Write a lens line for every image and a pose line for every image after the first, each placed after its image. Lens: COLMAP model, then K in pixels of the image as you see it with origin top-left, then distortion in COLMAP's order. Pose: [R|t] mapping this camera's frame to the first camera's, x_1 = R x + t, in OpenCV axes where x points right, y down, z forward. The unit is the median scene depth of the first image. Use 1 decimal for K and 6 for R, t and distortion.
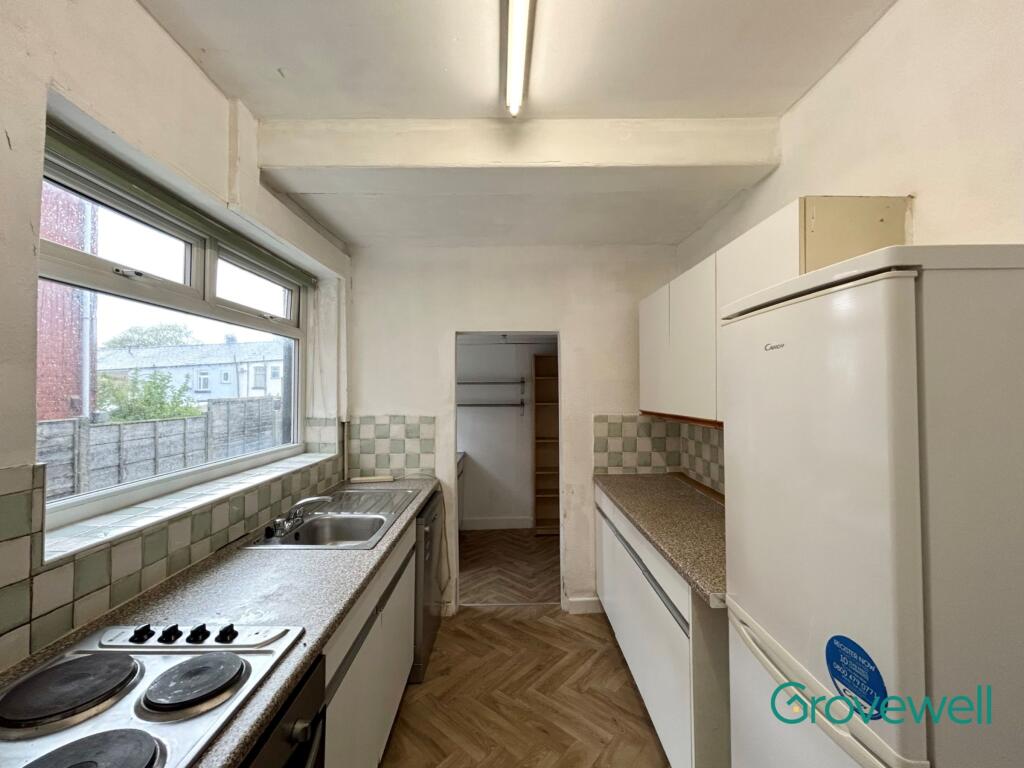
lens RADIAL K [[412.2, 0, 512.5], [0, 412.2, 384.6], [0, 0, 1]] dist [0.000479, 0.000021]
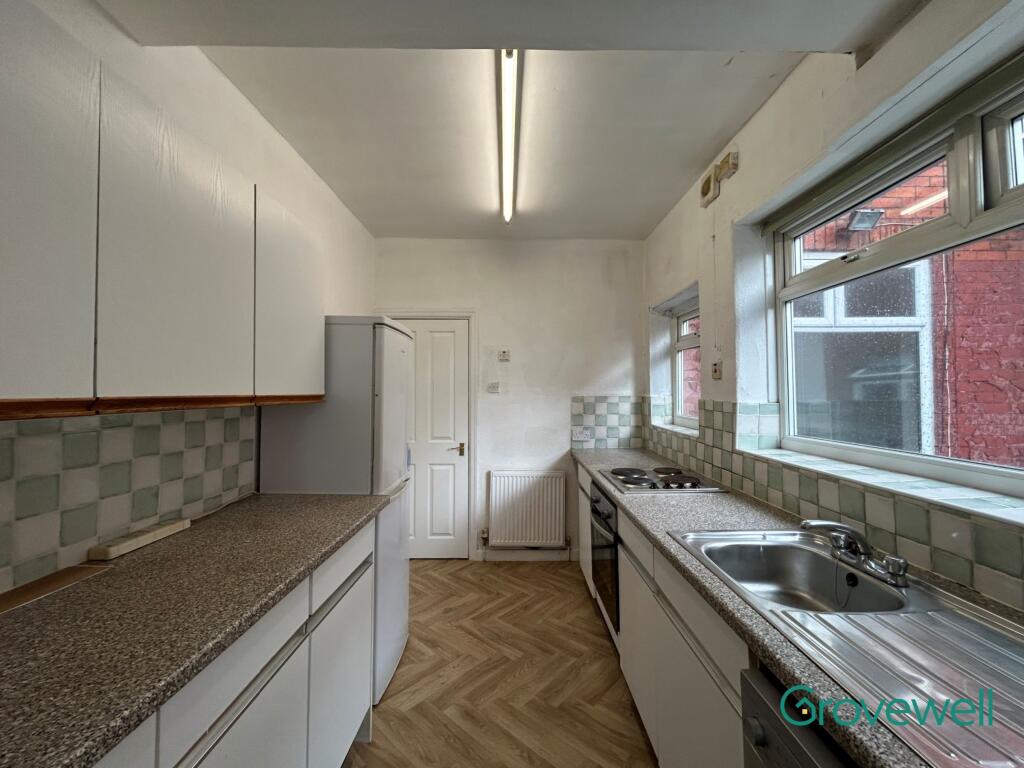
lens RADIAL K [[412.2, 0, 511.7], [0, 412.2, 383.4], [0, 0, 1]] dist [0.000479, 0.000021]
pose [[-0.999824, 0.004677, 0.018189, -0.015264], [0.004013, 0.999330, -0.036373, 0.107010], [-0.018347, -0.036294, -0.999173, 2.019223]]
